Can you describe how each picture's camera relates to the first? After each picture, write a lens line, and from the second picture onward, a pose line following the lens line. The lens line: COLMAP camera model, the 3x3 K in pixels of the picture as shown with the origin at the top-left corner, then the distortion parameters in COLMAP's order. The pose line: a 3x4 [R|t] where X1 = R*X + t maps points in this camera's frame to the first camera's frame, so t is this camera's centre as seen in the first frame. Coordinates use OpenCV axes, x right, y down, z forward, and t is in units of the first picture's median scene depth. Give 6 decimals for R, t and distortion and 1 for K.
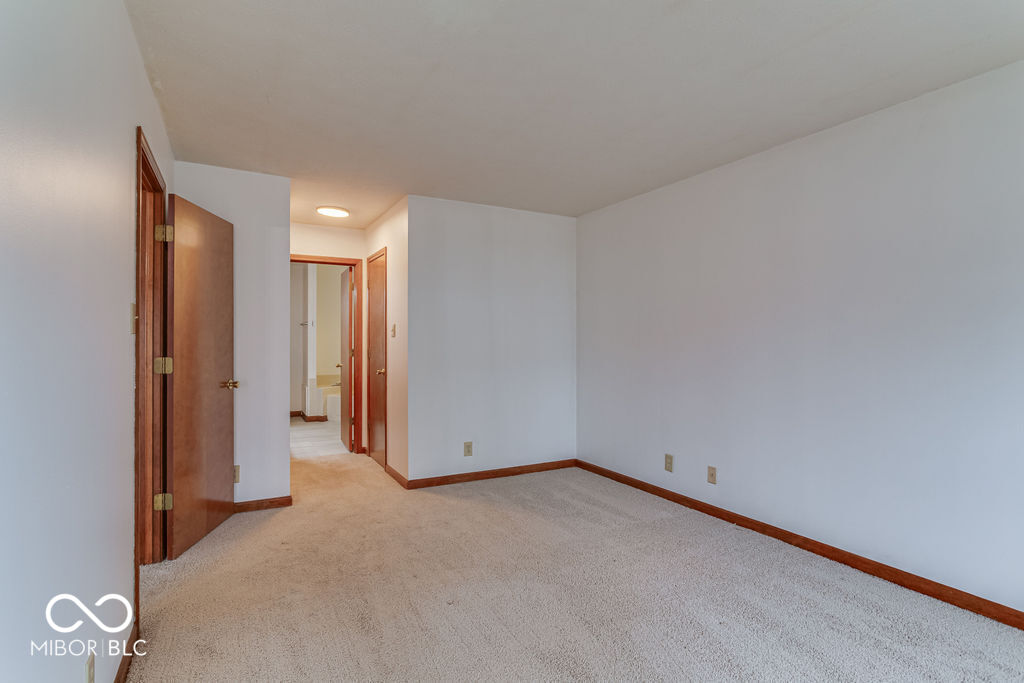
lens RADIAL K [[508.6, 0, 512.0], [0, 508.6, 341.5], [0, 0, 1]] dist [-0.000144, 0.000123]
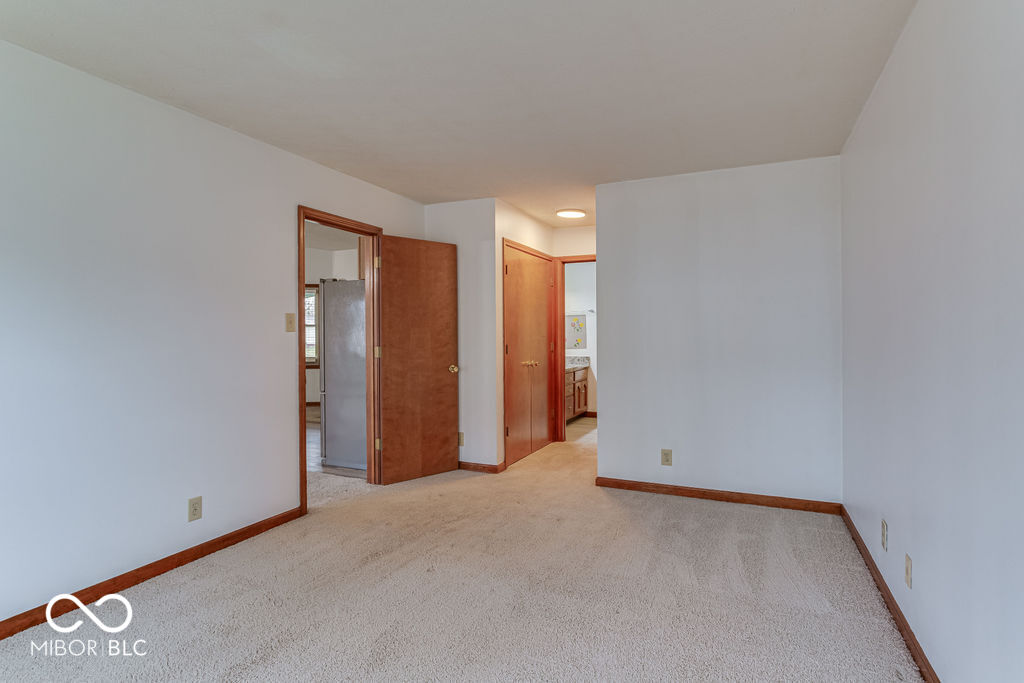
lens RADIAL K [[521.0, 0, 512.0], [0, 521.0, 341.5], [0, 0, 1]] dist [0.002493, 0.000318]
pose [[0.609331, 0.002426, -0.792912, 0.547643], [-0.000006, 0.999995, 0.003055, 0.010280], [0.792916, -0.001857, 0.609329, 0.286162]]
